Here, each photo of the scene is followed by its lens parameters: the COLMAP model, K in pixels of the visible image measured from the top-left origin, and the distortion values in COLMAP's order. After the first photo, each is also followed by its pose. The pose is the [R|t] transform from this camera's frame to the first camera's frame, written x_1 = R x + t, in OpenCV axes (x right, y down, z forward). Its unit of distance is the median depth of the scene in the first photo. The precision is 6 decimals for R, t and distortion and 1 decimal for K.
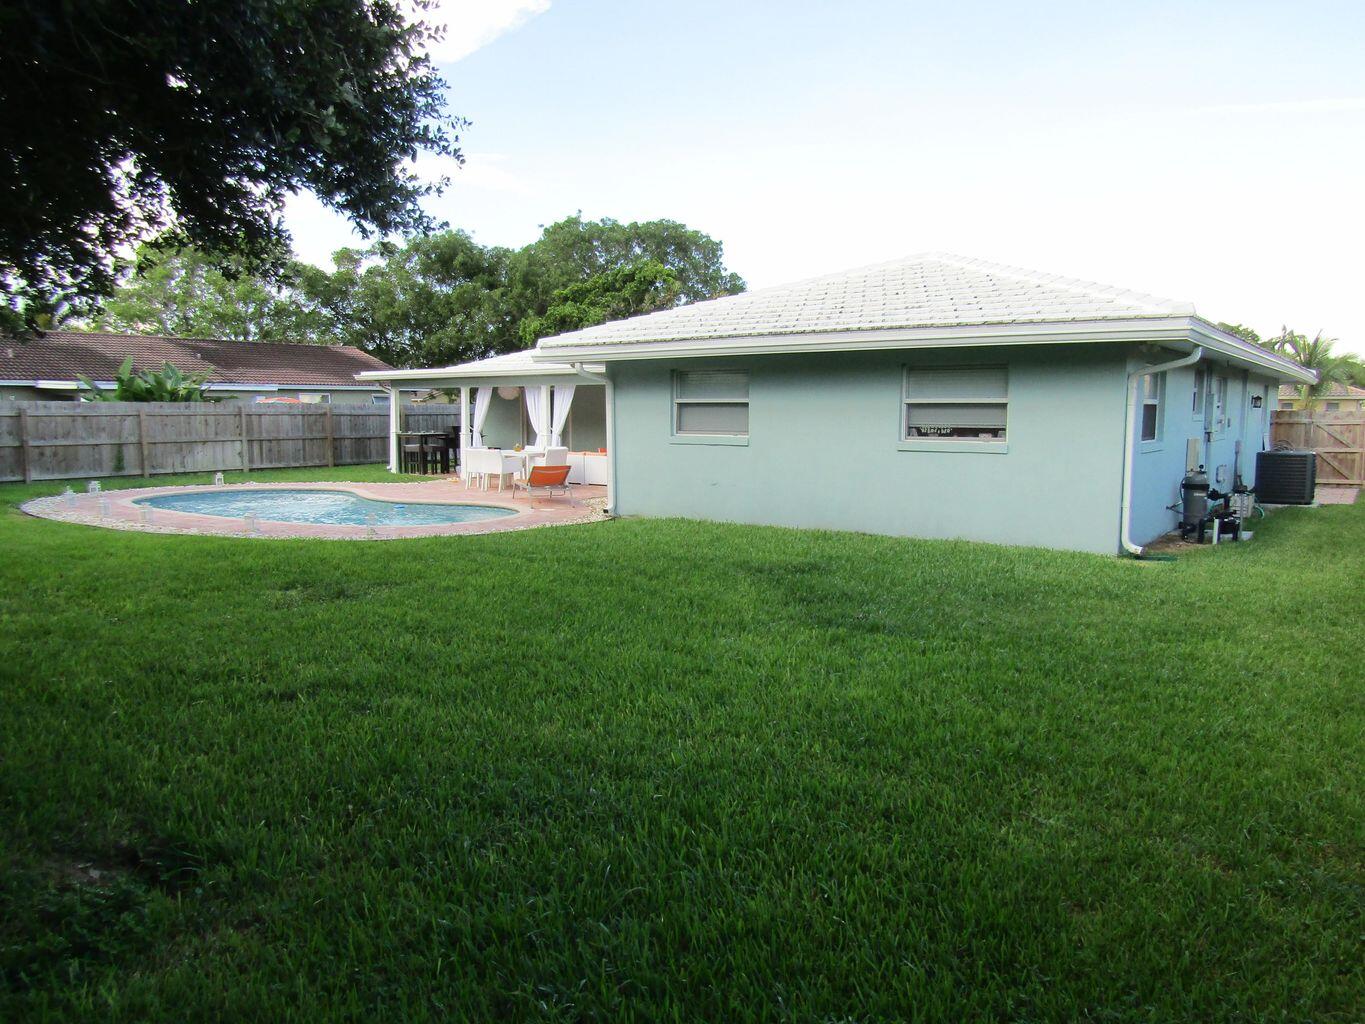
lens RADIAL K [[961.0, 0, 682.9], [0, 961.0, 509.2], [0, 0, 1]] dist [-0.037737, 0.003311]
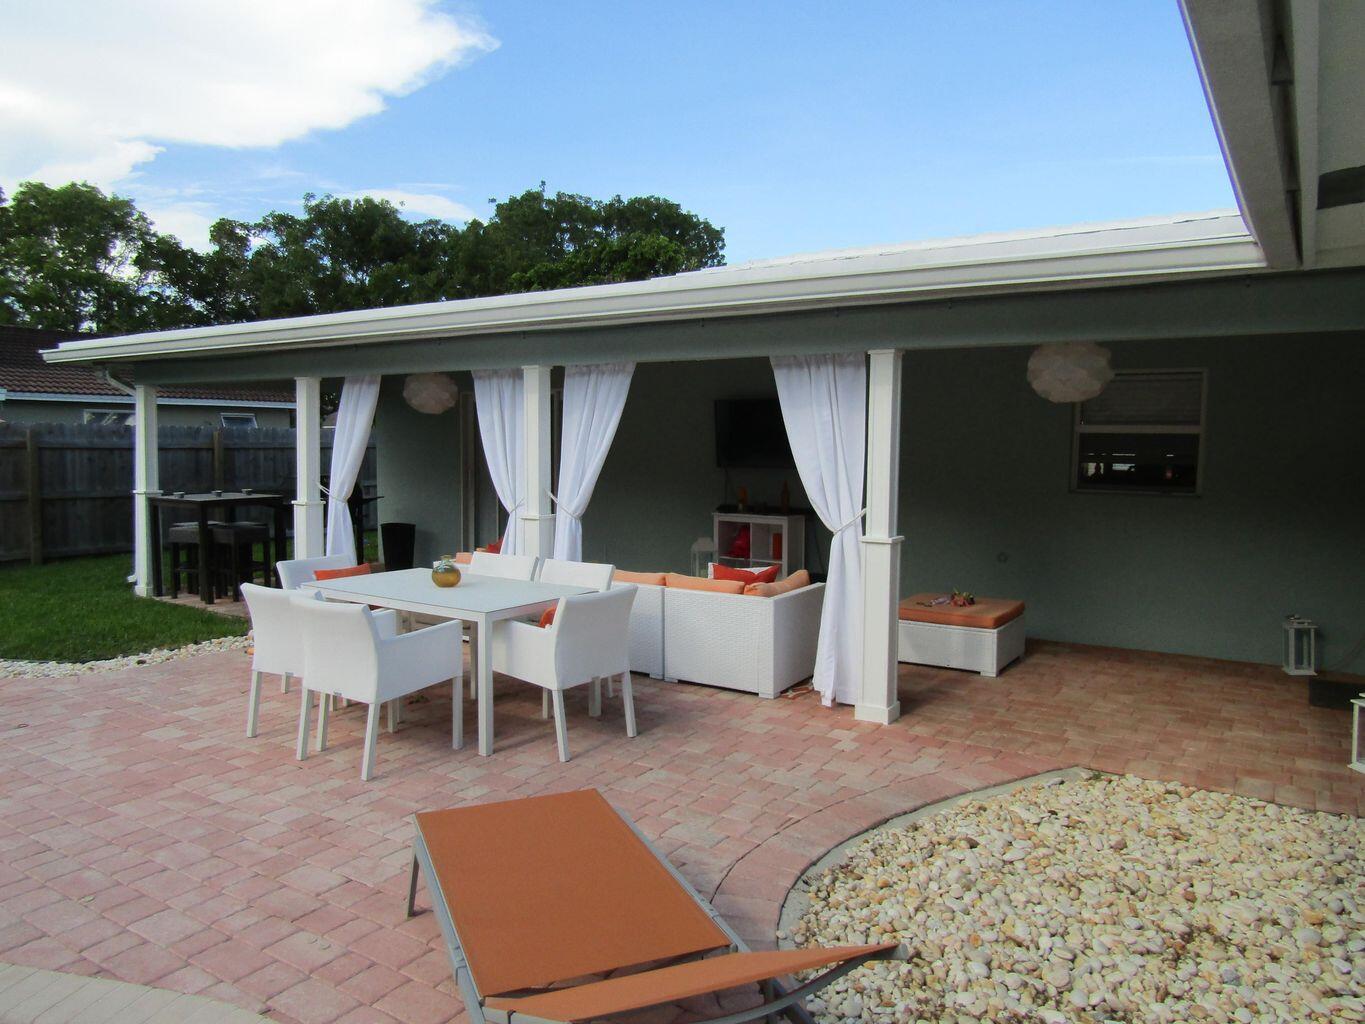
lens RADIAL K [[961.0, 0, 678.8], [0, 961.0, 513.6], [0, 0, 1]] dist [-0.037737, 0.003311]
pose [[0.998528, 0.005005, 0.054000, -0.046341], [-0.003399, 0.999550, -0.029795, -0.028598], [-0.054125, 0.029568, 0.998096, 0.278449]]
